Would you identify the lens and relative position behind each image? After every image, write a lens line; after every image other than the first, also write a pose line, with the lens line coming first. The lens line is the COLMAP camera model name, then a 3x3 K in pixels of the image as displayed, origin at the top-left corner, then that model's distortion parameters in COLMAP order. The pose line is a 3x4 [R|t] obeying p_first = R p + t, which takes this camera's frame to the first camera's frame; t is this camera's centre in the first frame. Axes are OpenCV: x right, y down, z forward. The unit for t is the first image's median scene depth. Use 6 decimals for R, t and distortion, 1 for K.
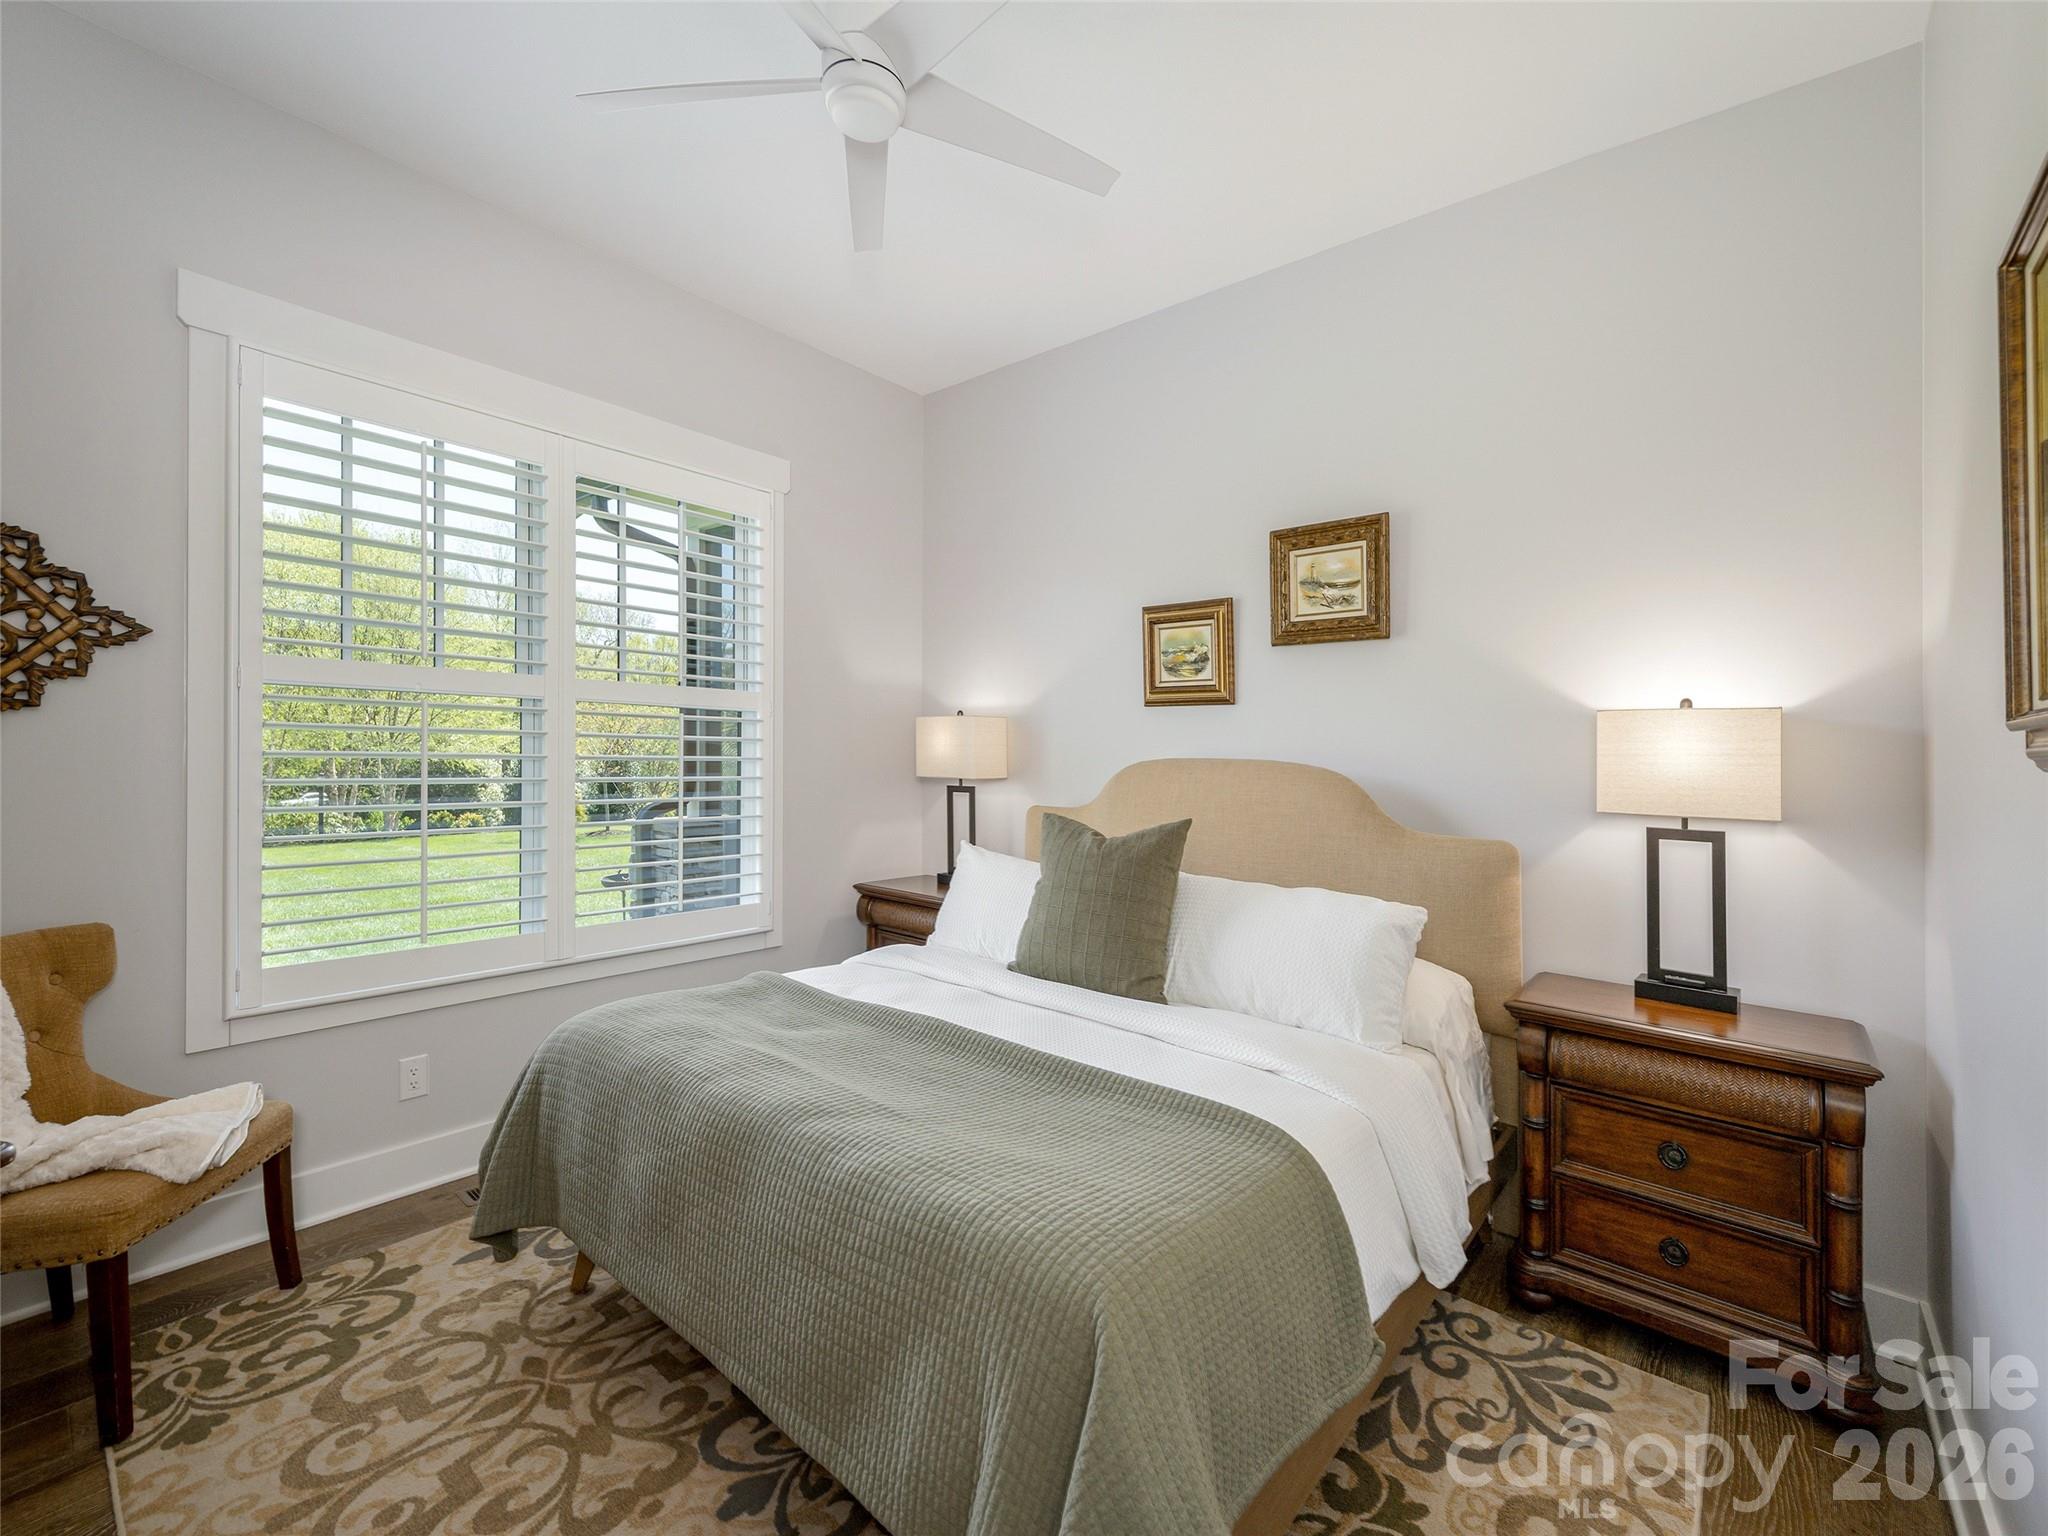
lens RADIAL K [[825.5, 0, 1024.0], [0, 825.5, 768.0], [0, 0, 1]] dist [-0.000067, 0.000005]
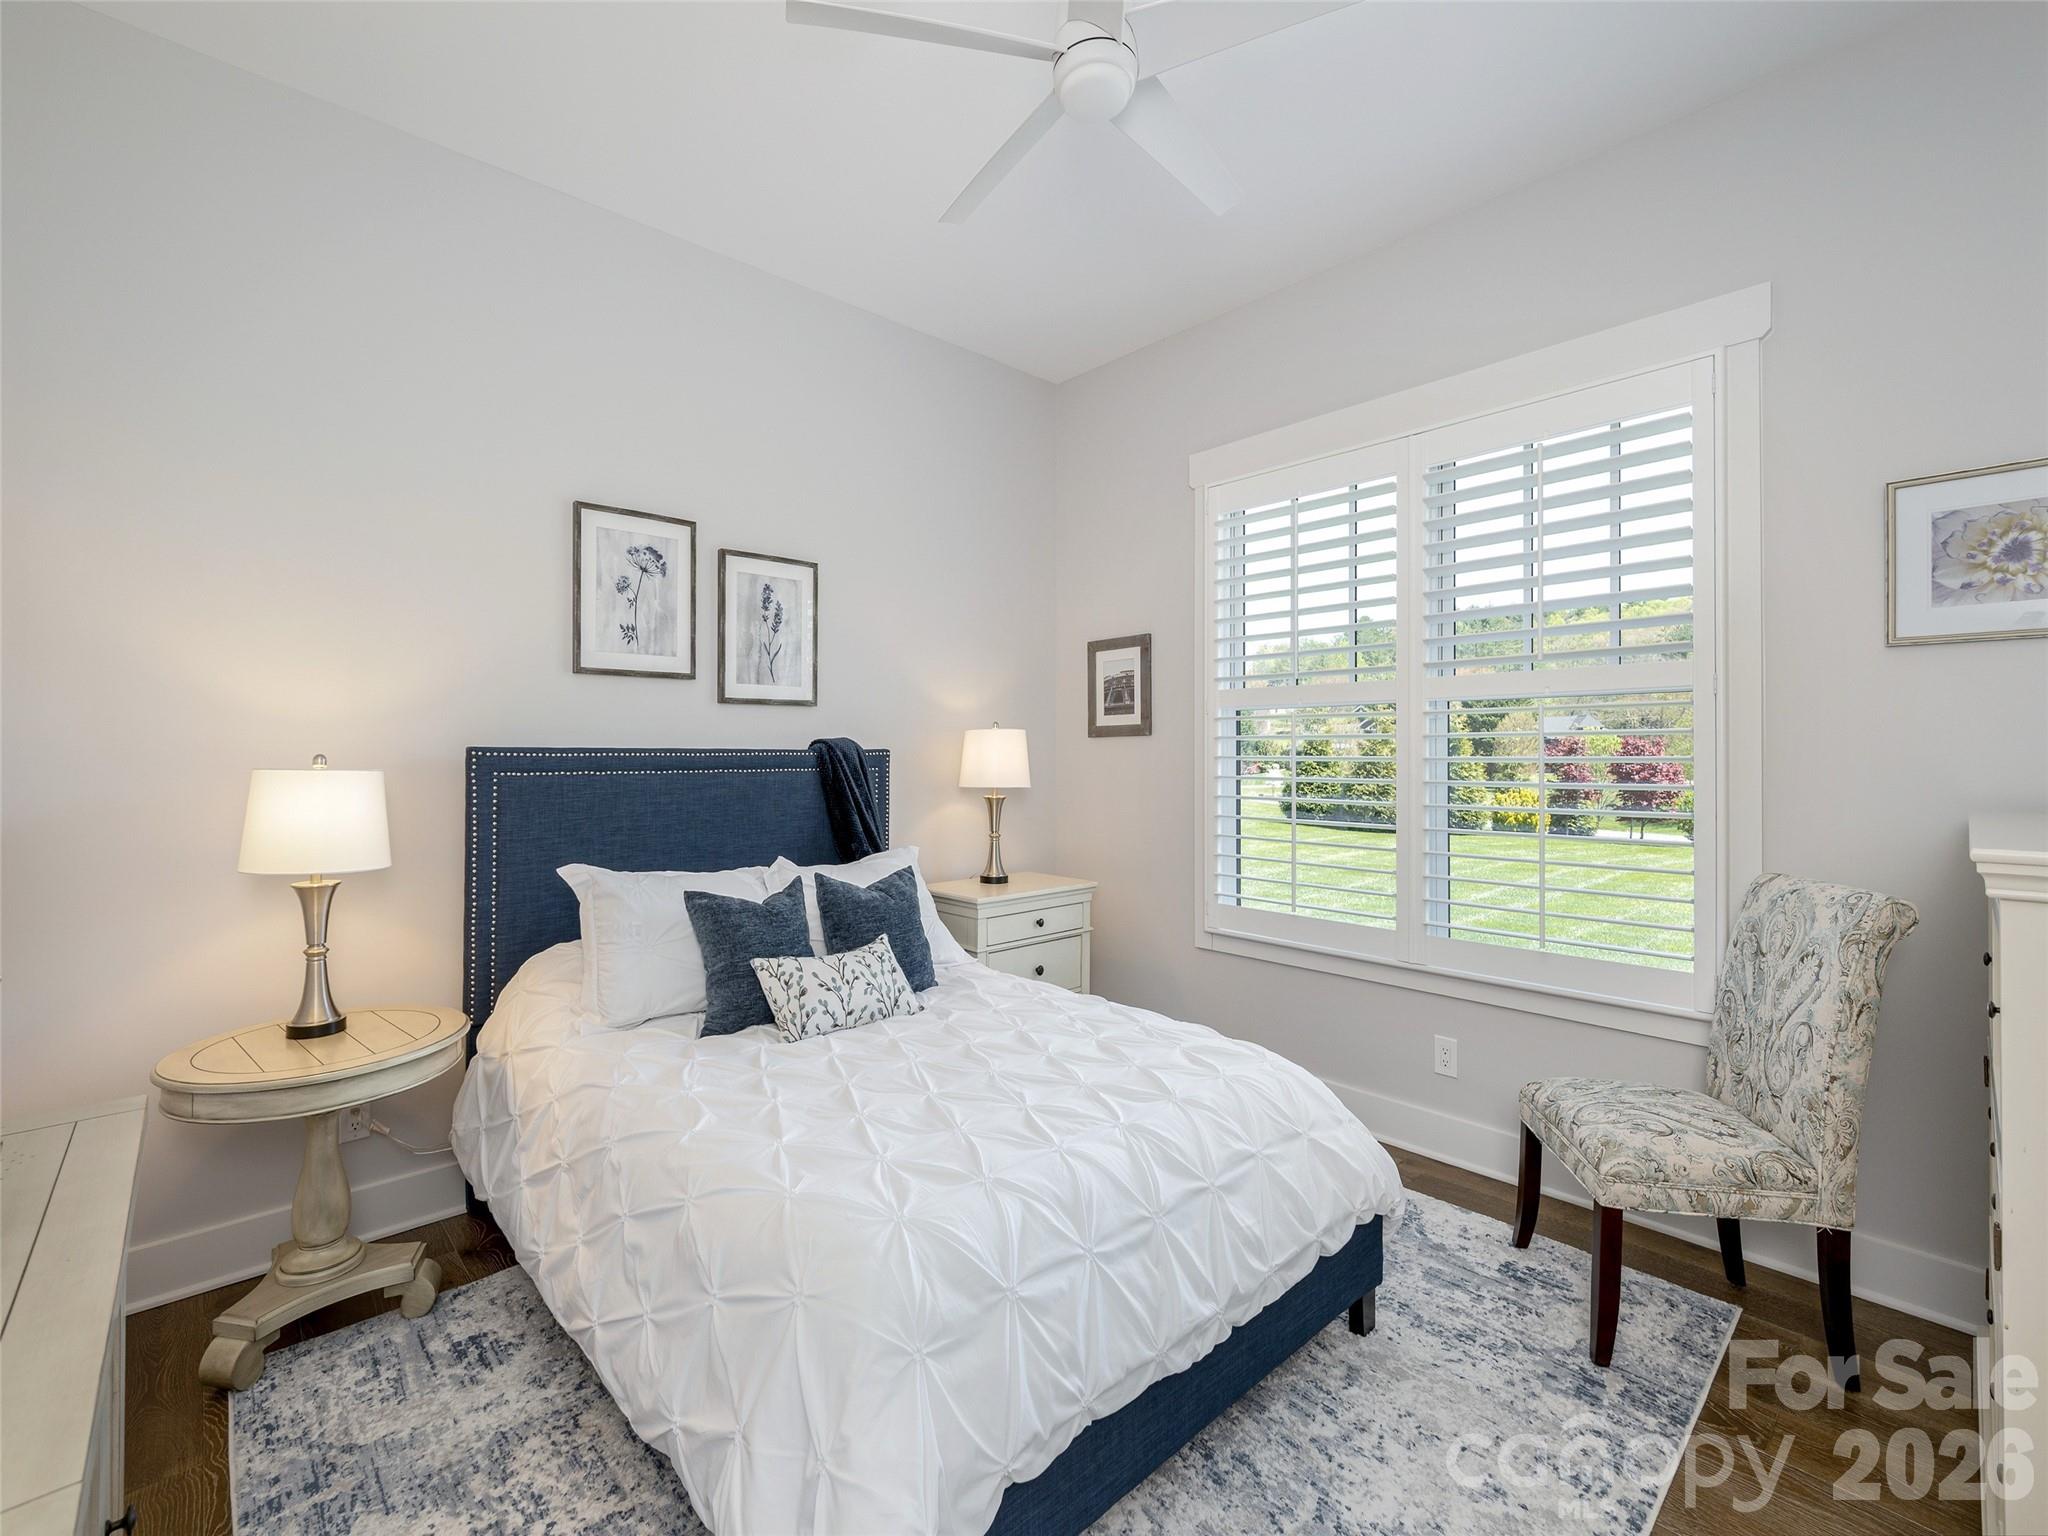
lens RADIAL K [[890.9, 0, 1024.0], [0, 890.9, 768.0], [0, 0, 1]] dist [0.000134, 0.000033]
pose [[-0.102110, -0.000347, -0.994773, 0.606649], [-0.013914, 0.999903, 0.001079, 0.003573], [0.994676, 0.013952, -0.102105, 0.712567]]
